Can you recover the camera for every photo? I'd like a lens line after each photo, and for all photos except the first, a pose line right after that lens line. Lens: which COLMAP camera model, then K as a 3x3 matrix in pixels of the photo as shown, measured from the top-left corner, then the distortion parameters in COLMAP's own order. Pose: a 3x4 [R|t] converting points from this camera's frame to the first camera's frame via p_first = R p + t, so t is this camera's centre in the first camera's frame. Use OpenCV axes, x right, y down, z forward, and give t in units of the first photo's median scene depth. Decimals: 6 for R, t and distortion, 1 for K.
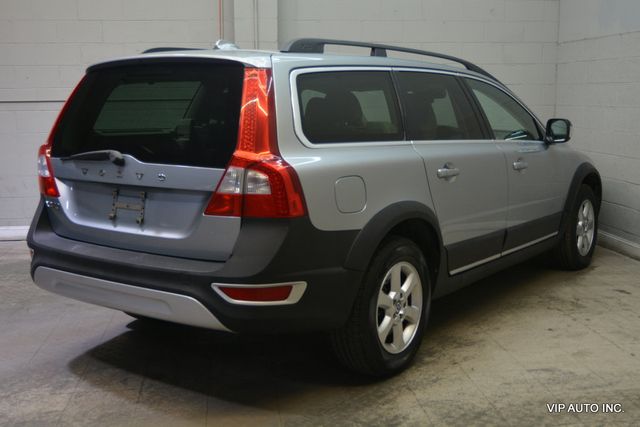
lens RADIAL K [[782.6, 0, 320.0], [0, 782.6, 213.5], [0, 0, 1]] dist [0.007621, 0.012290]
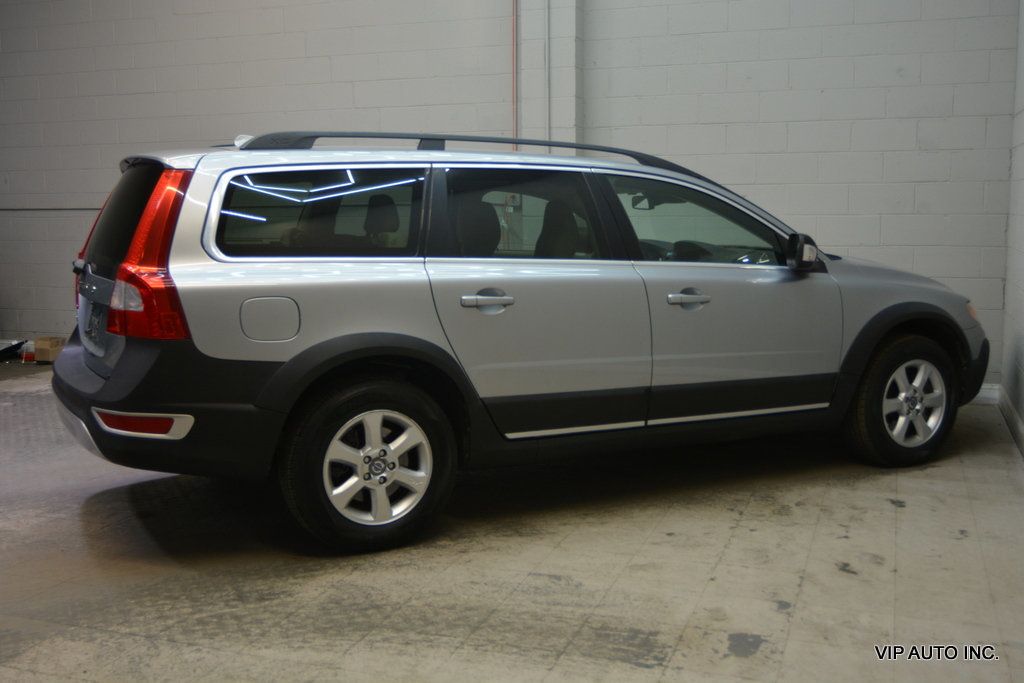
lens RADIAL K [[1106.3, 0, 512.0], [0, 1106.3, 341.5], [0, 0, 1]] dist [-0.005180, 0.016960]
pose [[0.886287, 0.057944, -0.459498, 0.717406], [-0.067282, 0.997726, -0.003958, -0.011273], [0.458224, 0.034424, 0.888170, 0.066847]]
